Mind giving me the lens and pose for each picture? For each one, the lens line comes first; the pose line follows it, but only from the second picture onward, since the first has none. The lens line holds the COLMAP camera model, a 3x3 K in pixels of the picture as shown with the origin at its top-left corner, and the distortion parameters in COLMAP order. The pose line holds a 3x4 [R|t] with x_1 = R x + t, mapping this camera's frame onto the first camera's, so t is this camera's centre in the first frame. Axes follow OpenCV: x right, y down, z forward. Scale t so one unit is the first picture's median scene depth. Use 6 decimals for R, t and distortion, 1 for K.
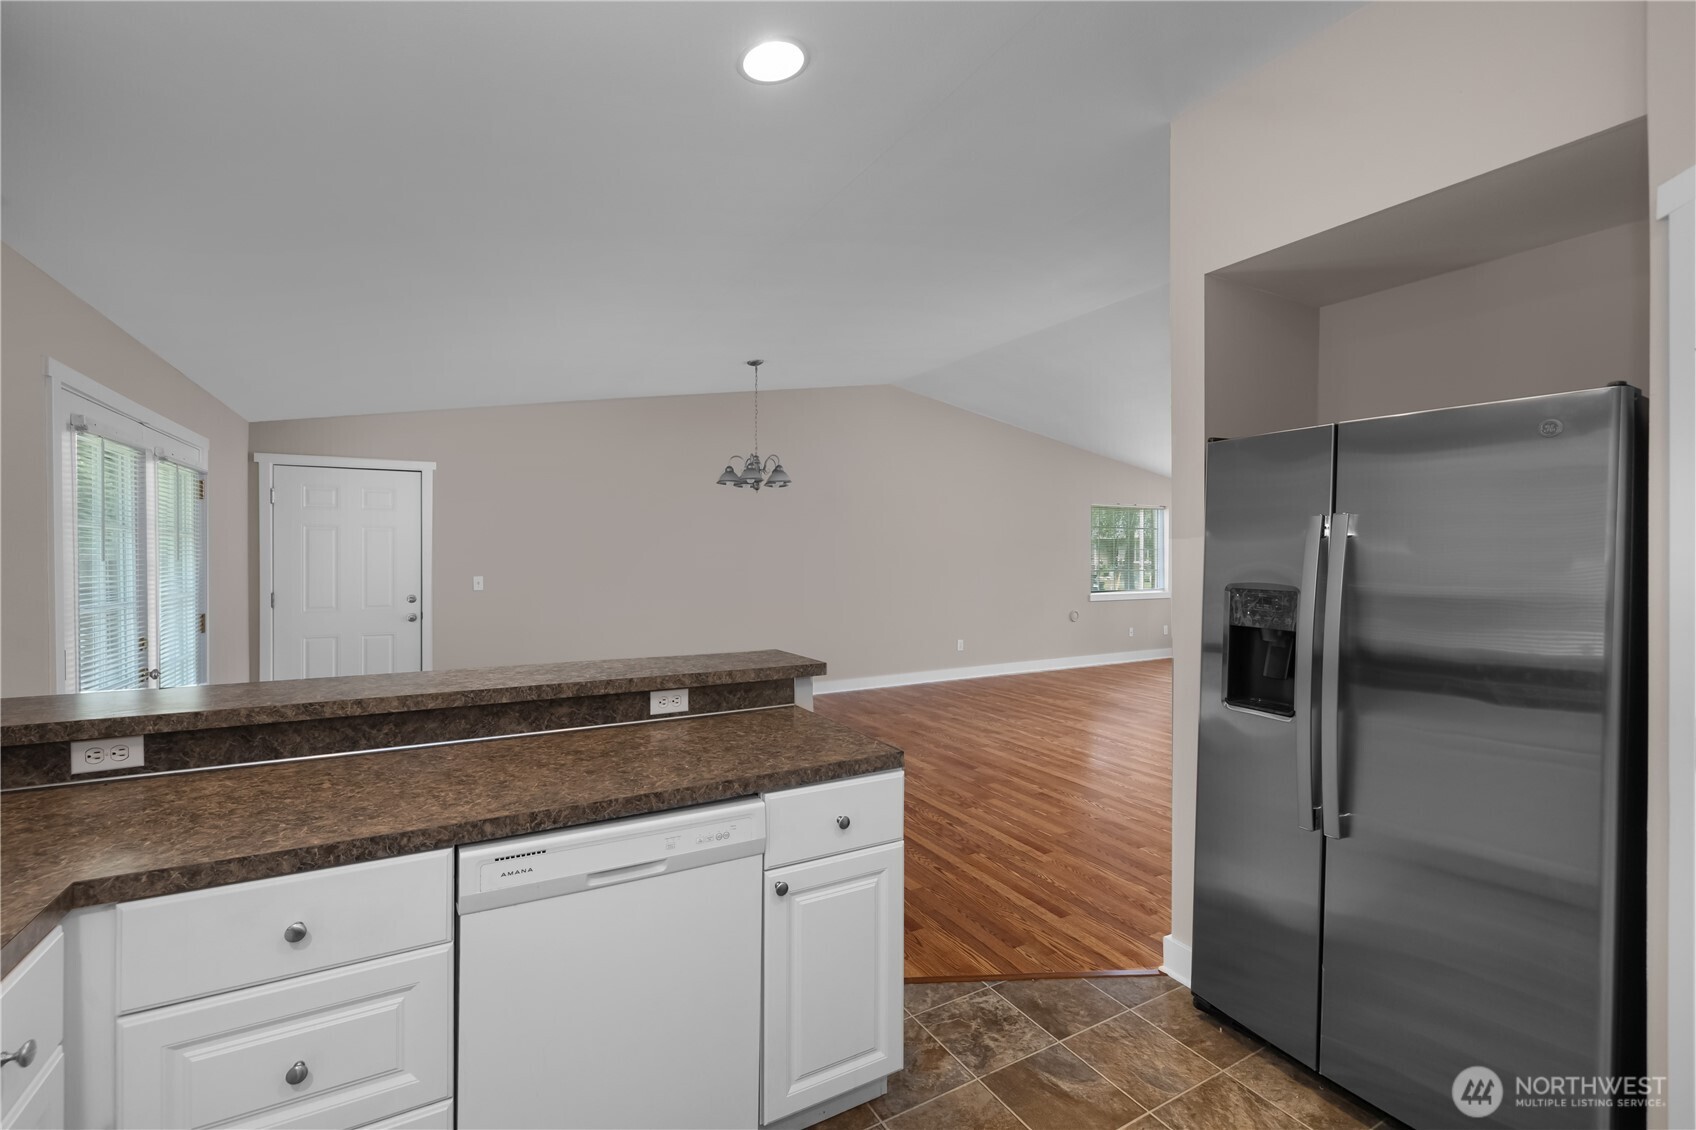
lens RADIAL K [[726.6, 0, 867.3], [0, 726.6, 568.6], [0, 0, 1]] dist [0.001558, 0.000728]
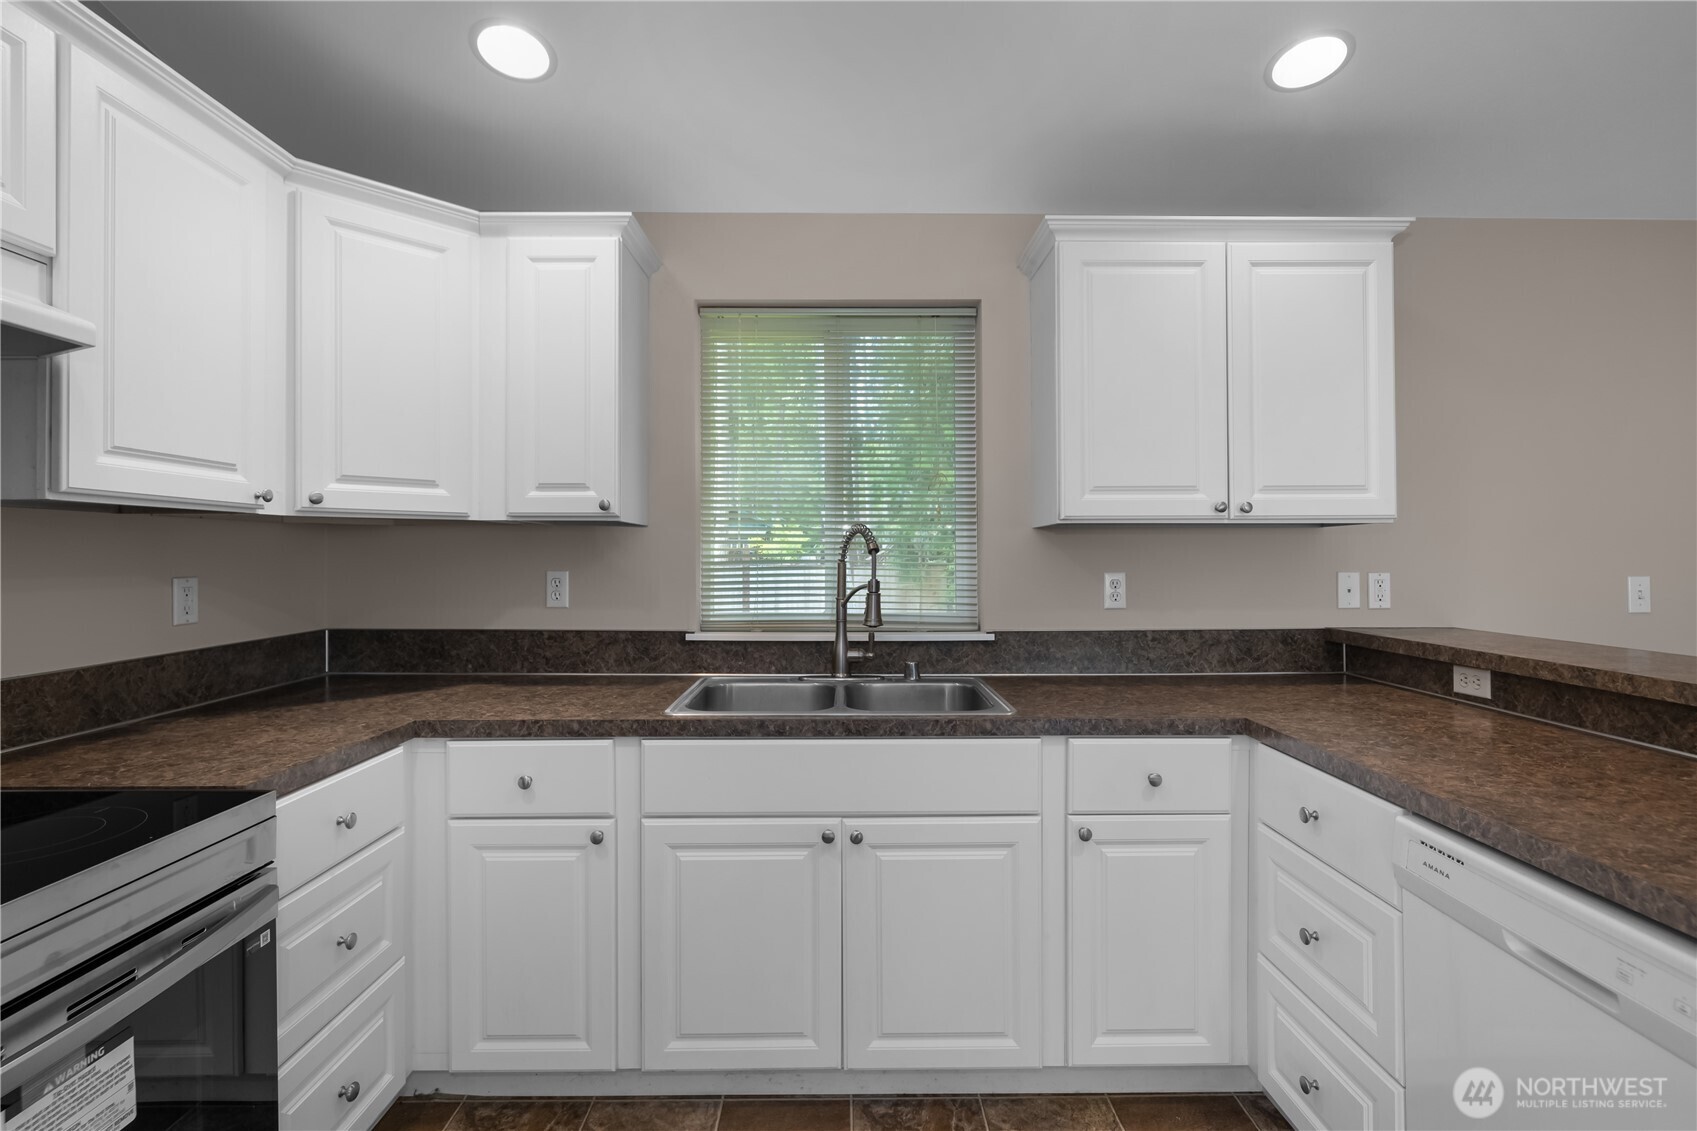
lens RADIAL K [[782.7, 0, 849.1], [0, 782.7, 554.8], [0, 0, 1]] dist [-0.008812, 0.000510]
pose [[-0.498264, -0.009196, -0.866977, 0.247333], [-0.023299, 0.999725, 0.002786, 0.036109], [0.866712, 0.021587, -0.498341, 0.367328]]
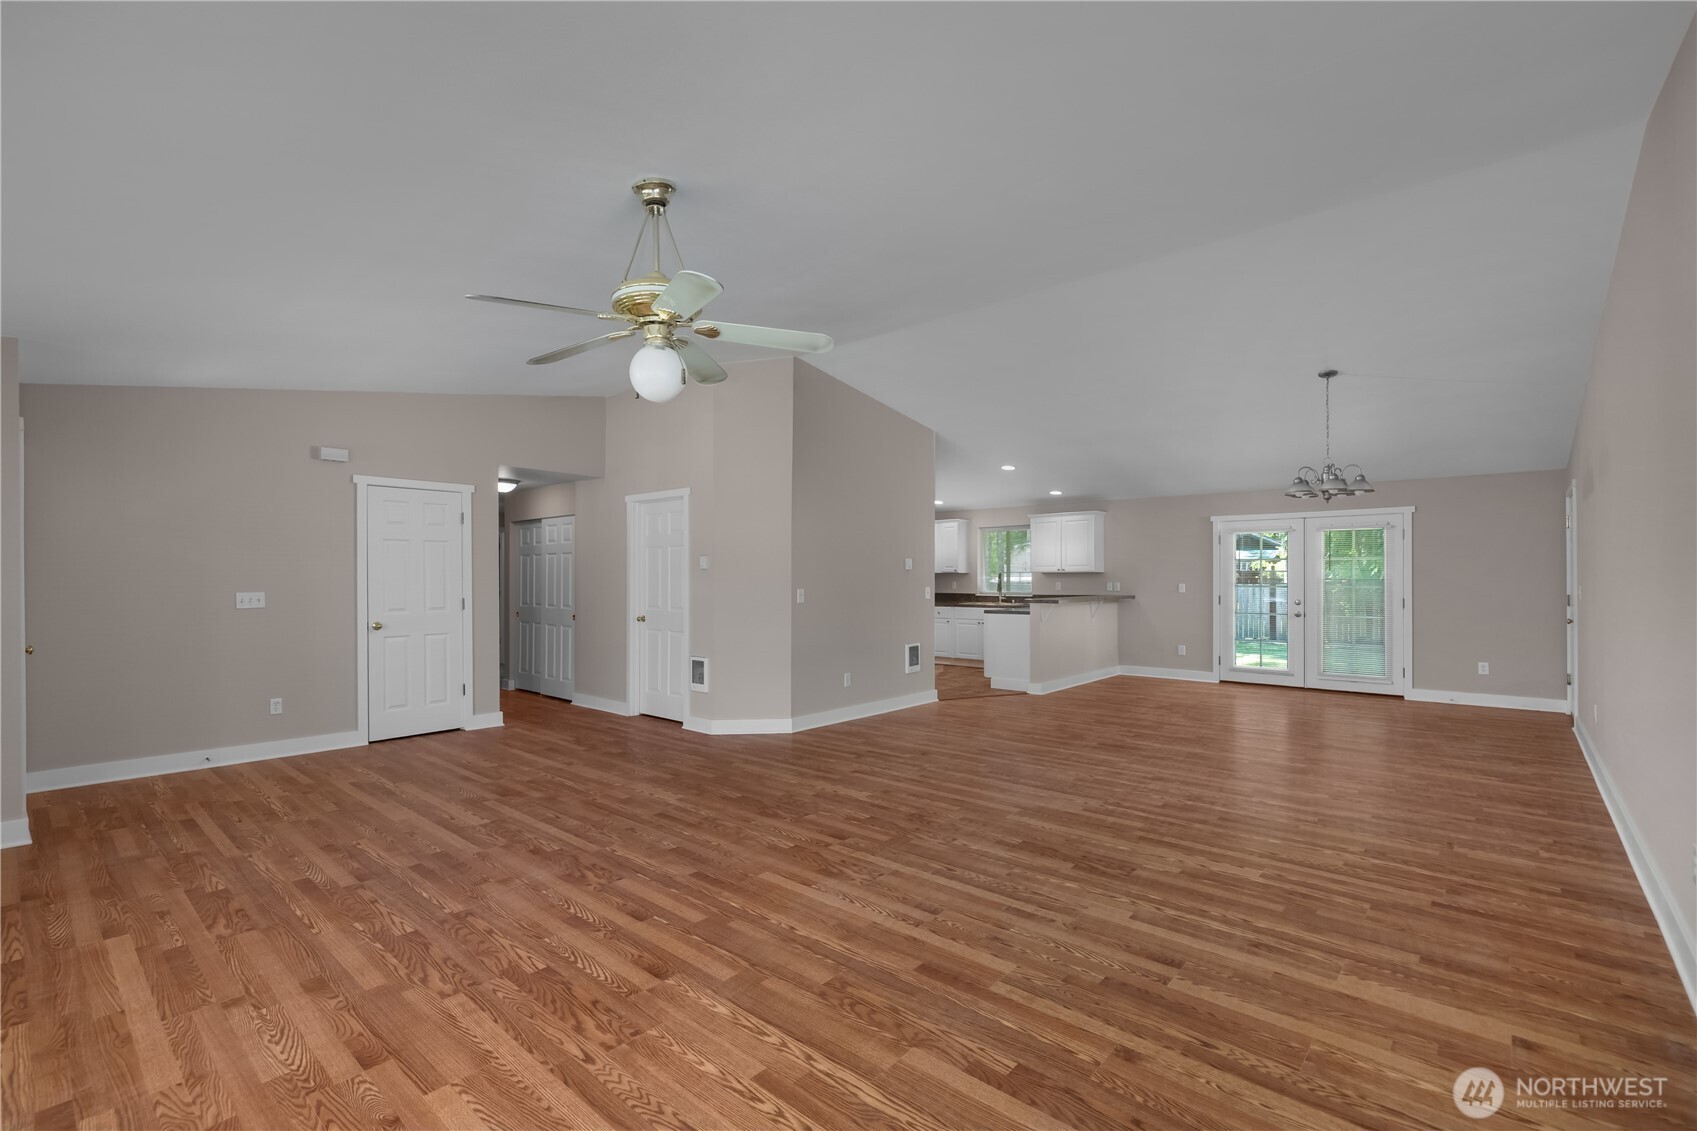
lens RADIAL K [[745.7, 0, 870.9], [0, 745.7, 582.2], [0, 0, 1]] dist [0.002143, -0.000509]
pose [[-0.939320, -0.003218, -0.343027, 1.254552], [-0.011530, 0.999687, 0.022195, -0.010242], [0.342848, 0.024803, -0.939063, 2.769535]]
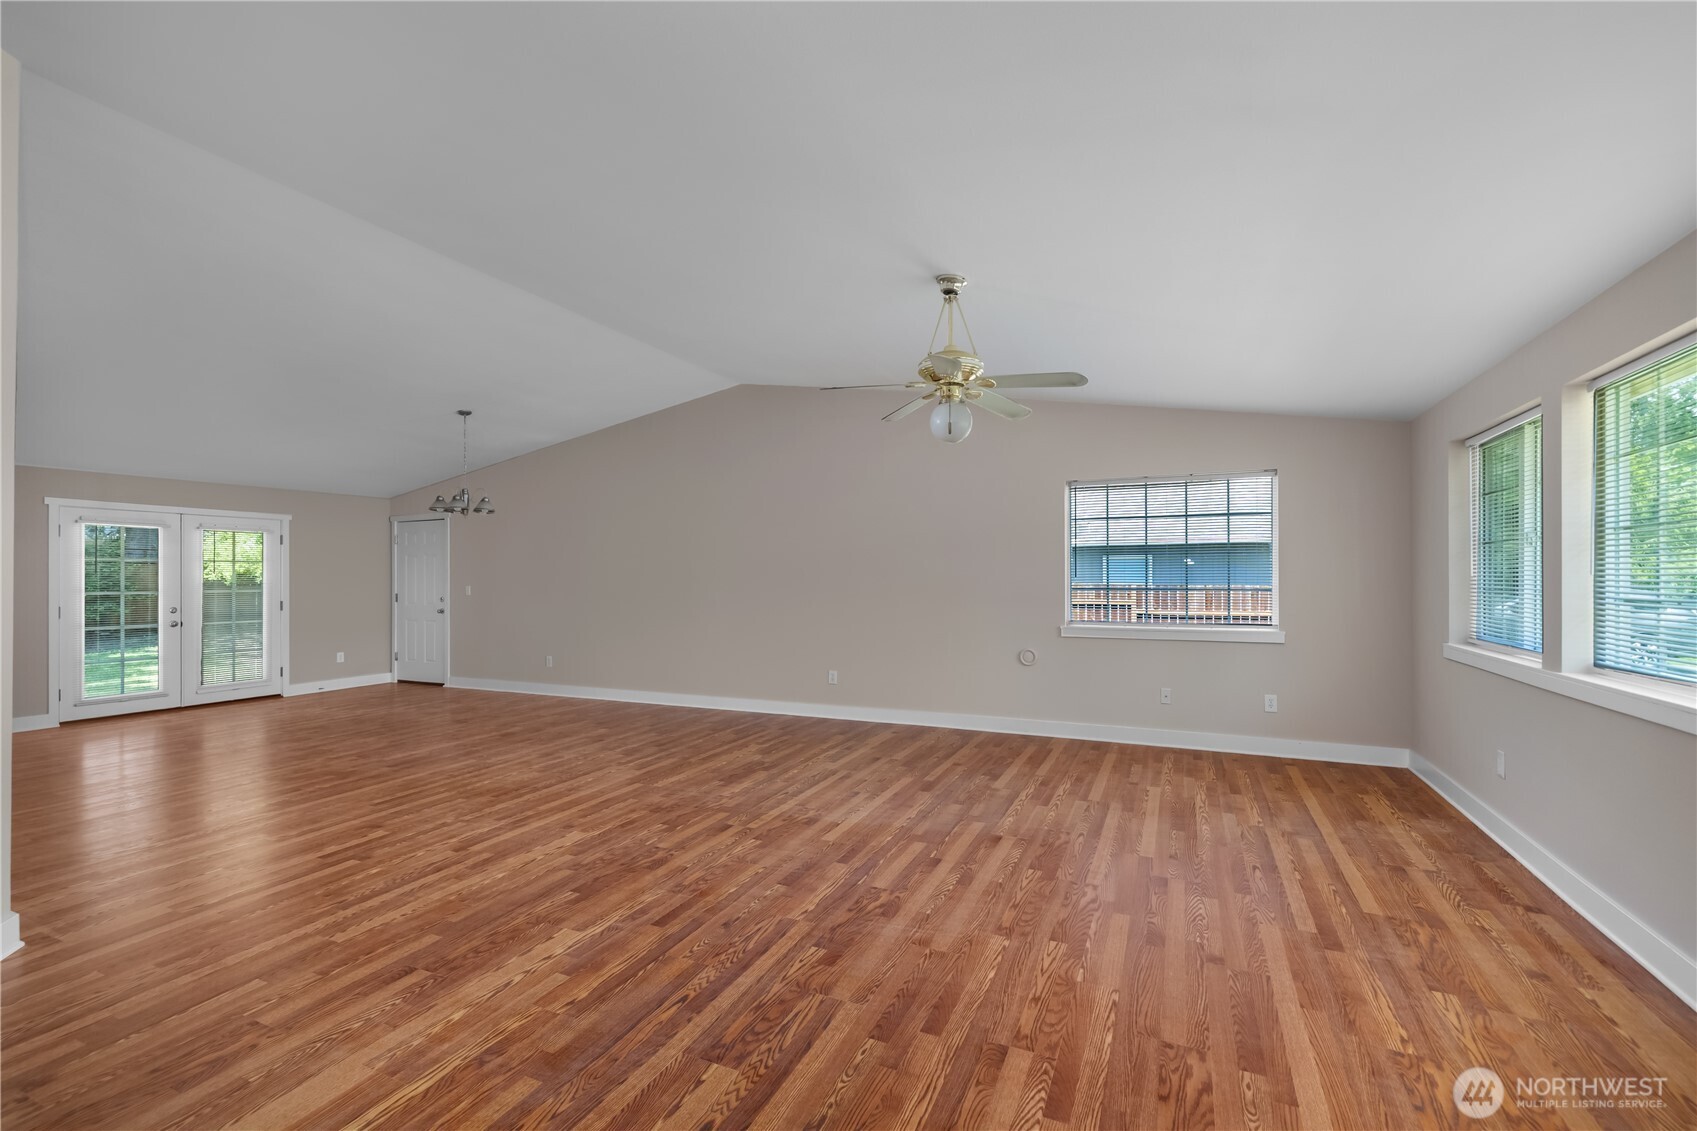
lens RADIAL K [[730.3, 0, 848.5], [0, 730.3, 565.5], [0, 0, 1]] dist [0.000778, 0.000105]
pose [[0.587915, -0.023462, -0.808583, 1.923109], [-0.008524, 0.999344, -0.035195, 0.025219], [0.808878, 0.027585, 0.587329, 1.264446]]
